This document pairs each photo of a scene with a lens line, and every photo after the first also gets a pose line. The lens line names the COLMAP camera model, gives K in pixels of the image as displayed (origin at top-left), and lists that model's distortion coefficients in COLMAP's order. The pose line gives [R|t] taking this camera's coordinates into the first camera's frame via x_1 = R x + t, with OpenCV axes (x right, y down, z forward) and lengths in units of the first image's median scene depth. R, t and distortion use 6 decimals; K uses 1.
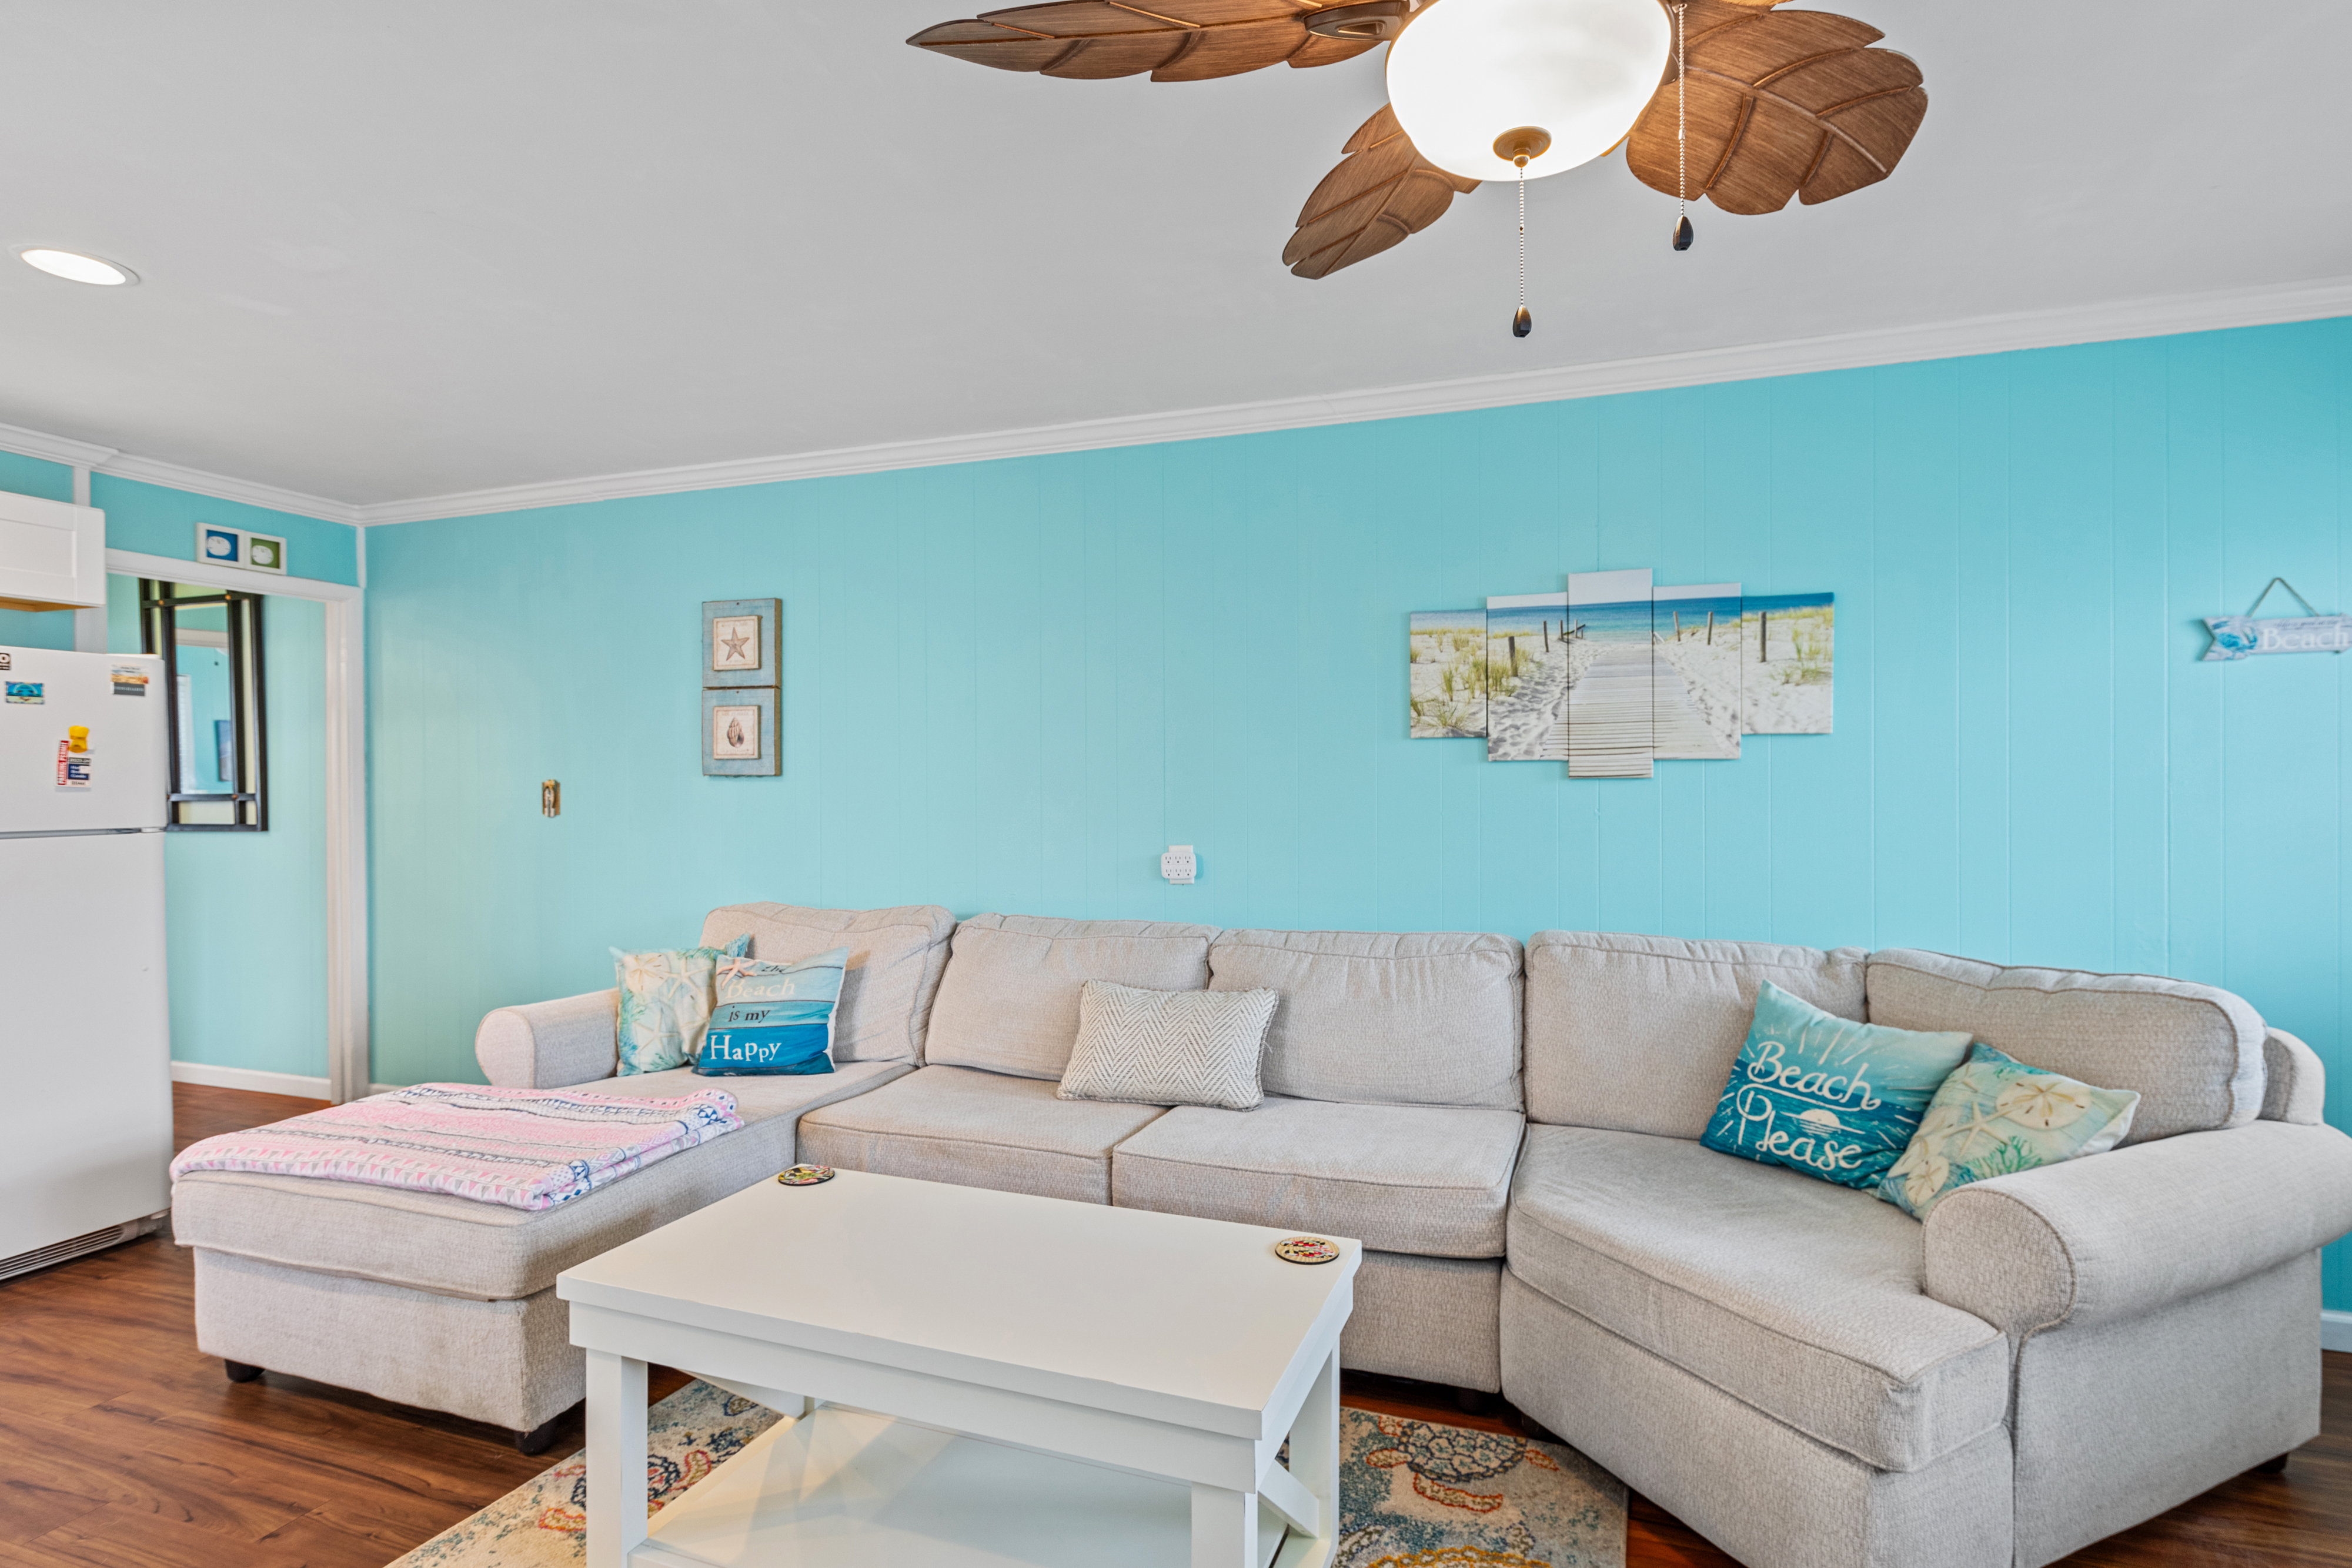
lens RADIAL K [[1126.0, 0, 1199.5], [0, 1126.0, 794.5], [0, 0, 1]] dist [0.003006, -0.001030]
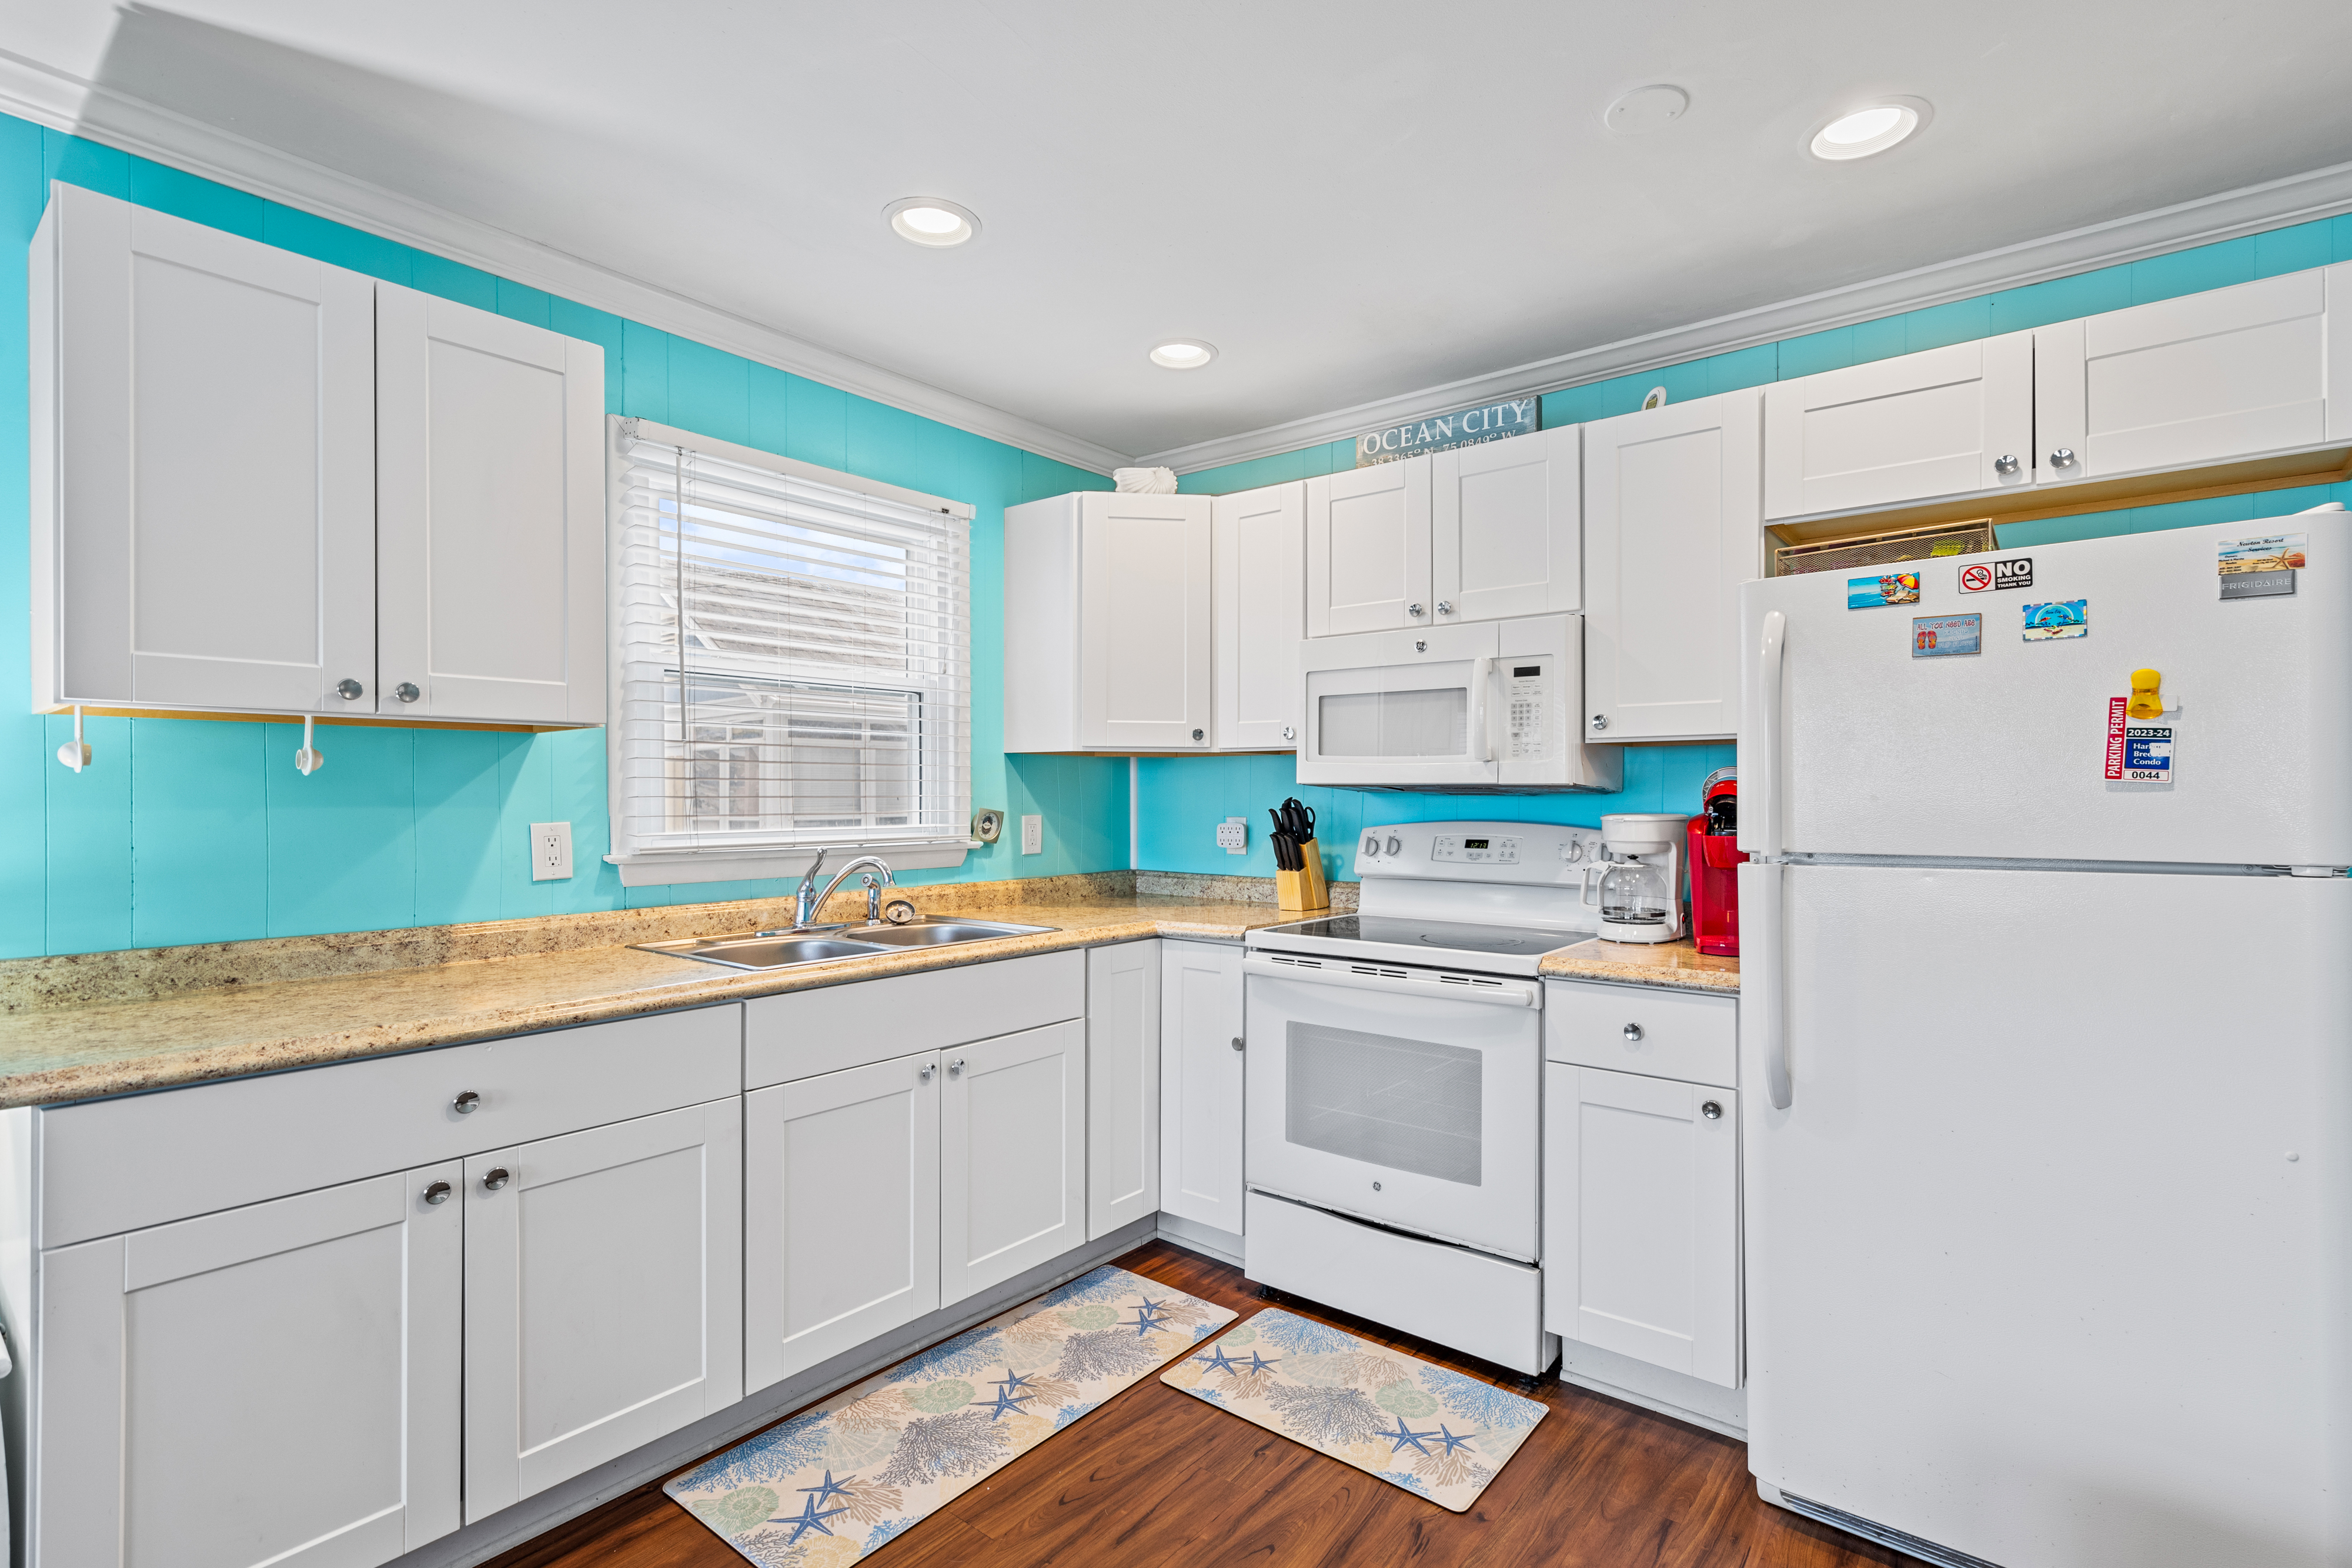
lens RADIAL K [[1105.8, 0, 1175.7], [0, 1105.8, 796.0], [0, 0, 1]] dist [0.005959, 0.000482]
pose [[-0.345669, 0.004174, -0.938347, -0.319764], [-0.004515, 0.999971, 0.006111, -0.001080], [0.938346, 0.006349, -0.345640, 0.712249]]
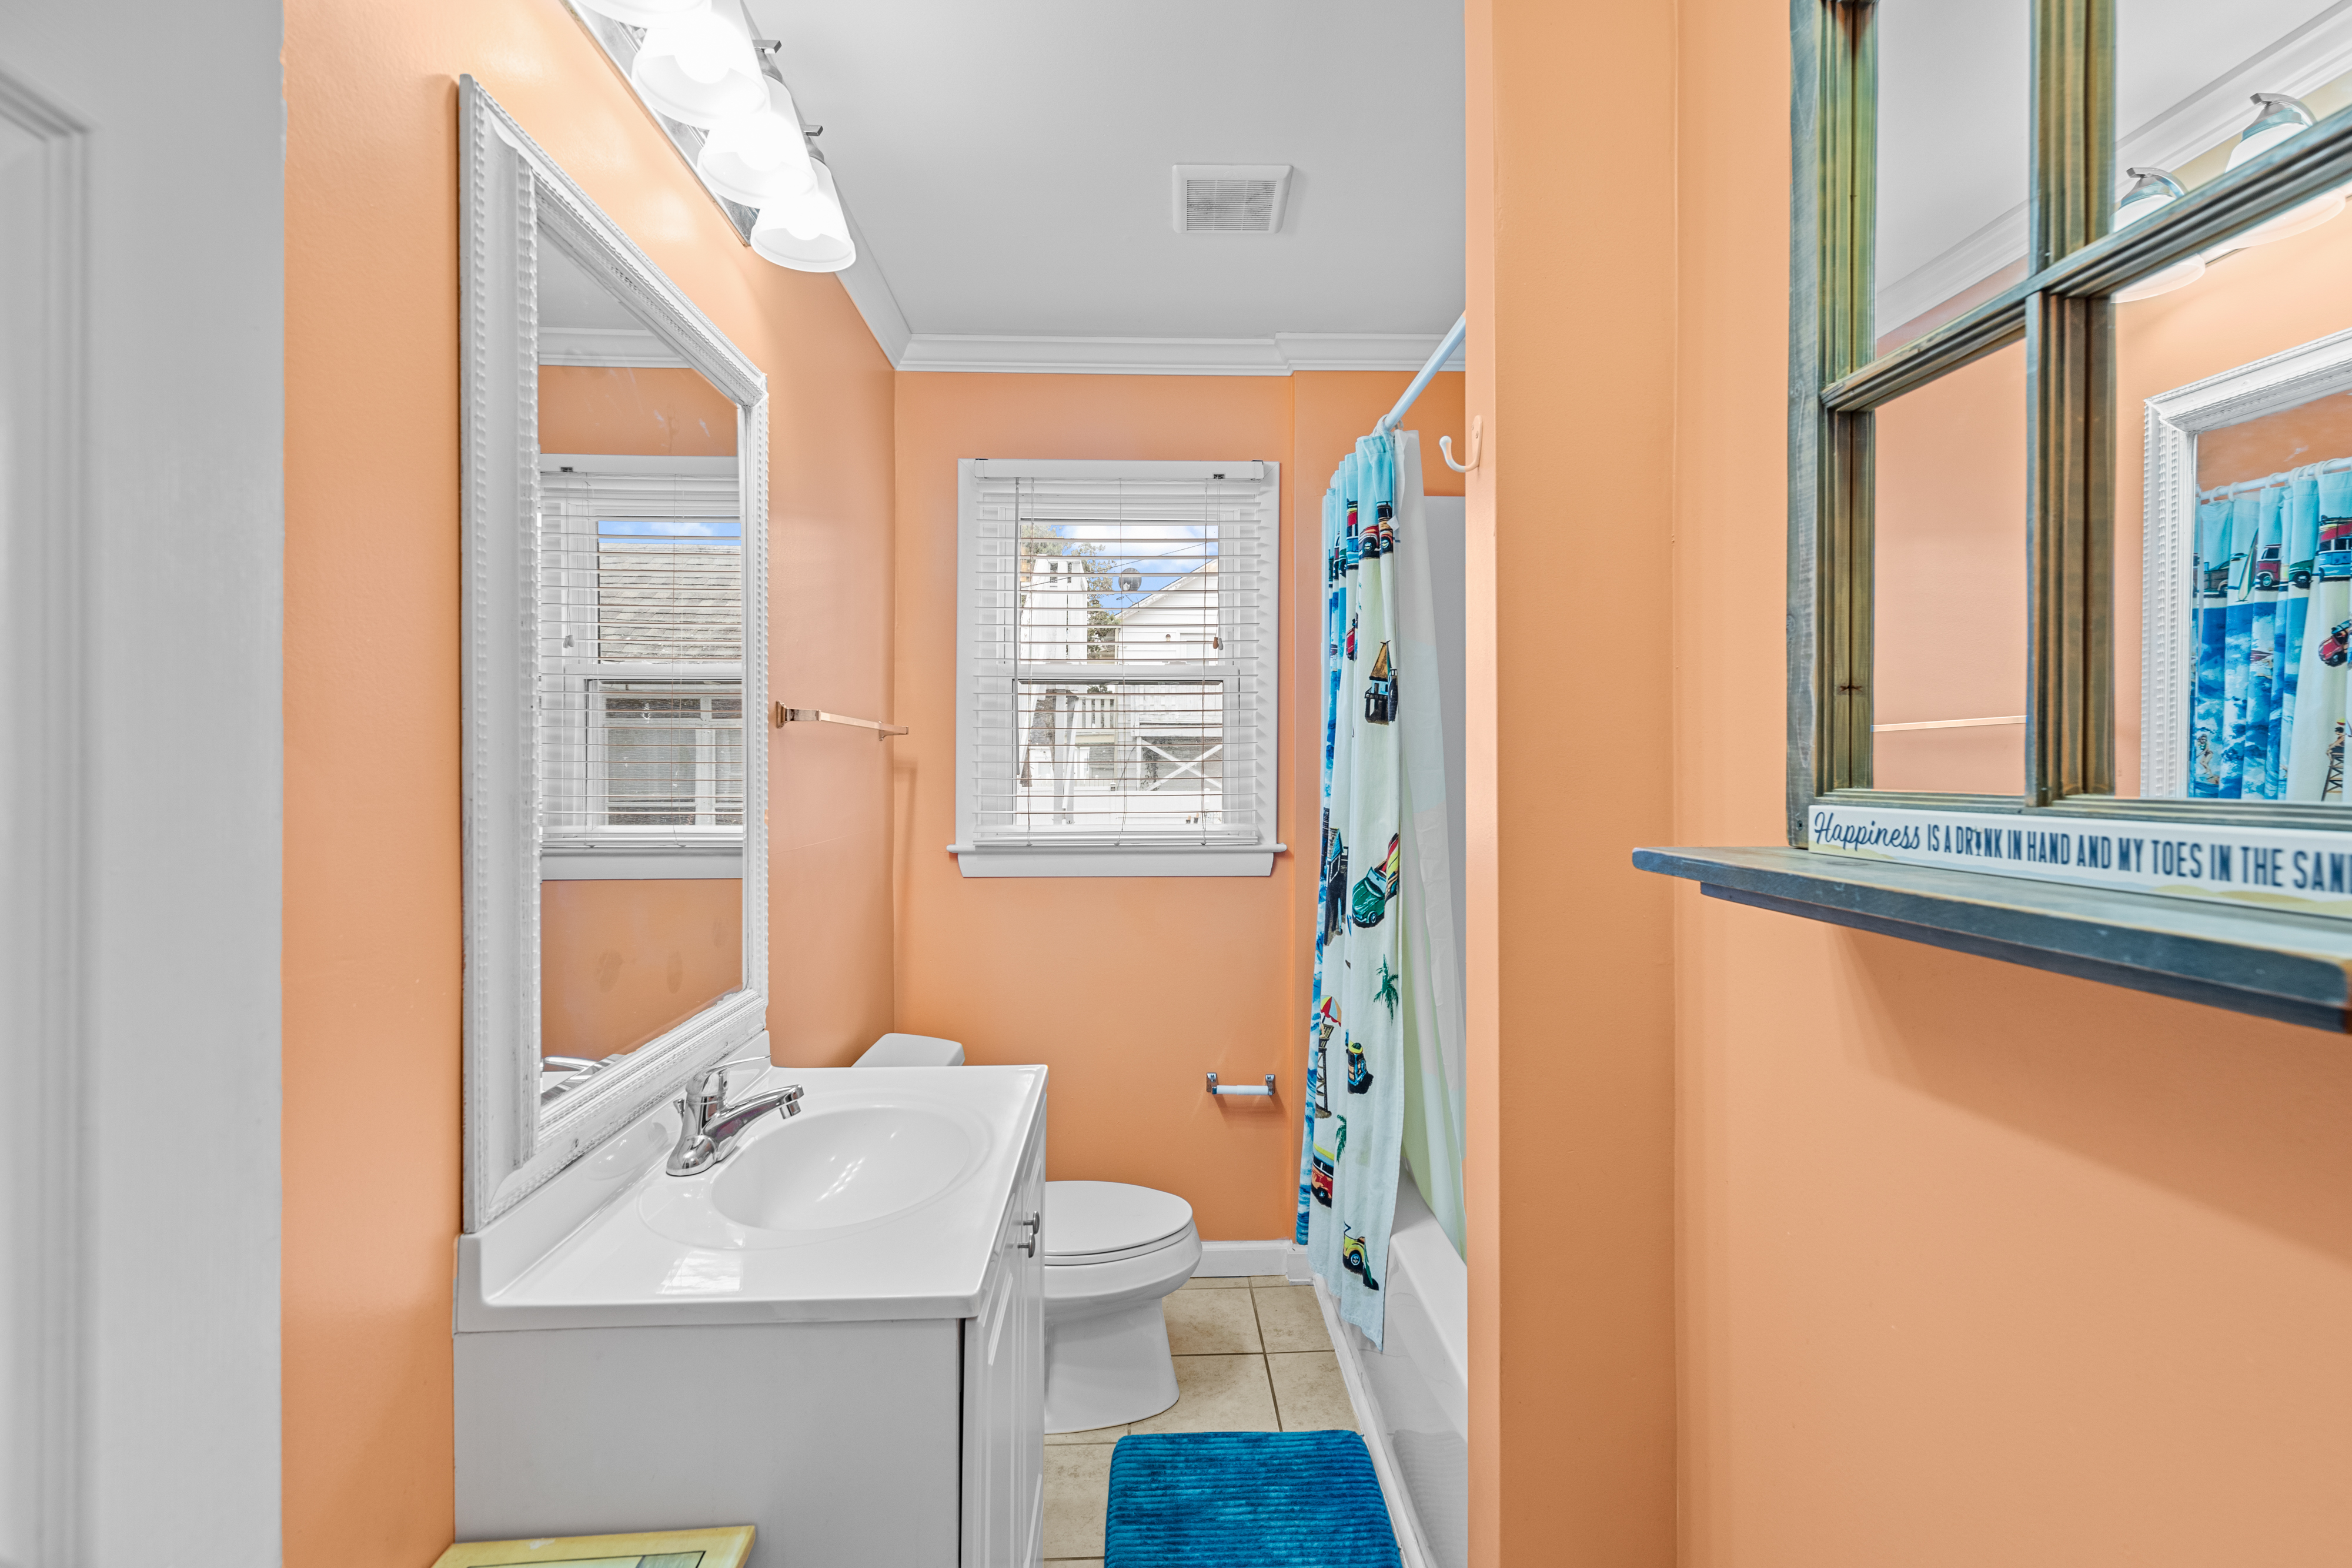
lens RADIAL K [[1105.8, 0, 1177.3], [0, 1105.8, 775.5], [0, 0, 1]] dist [0.005959, 0.000482]
pose [[-0.933365, 0.002456, -0.358920, -0.776705], [0.000416, 0.999983, 0.005760, -0.010465], [0.358928, 0.005227, -0.933351, 0.925513]]
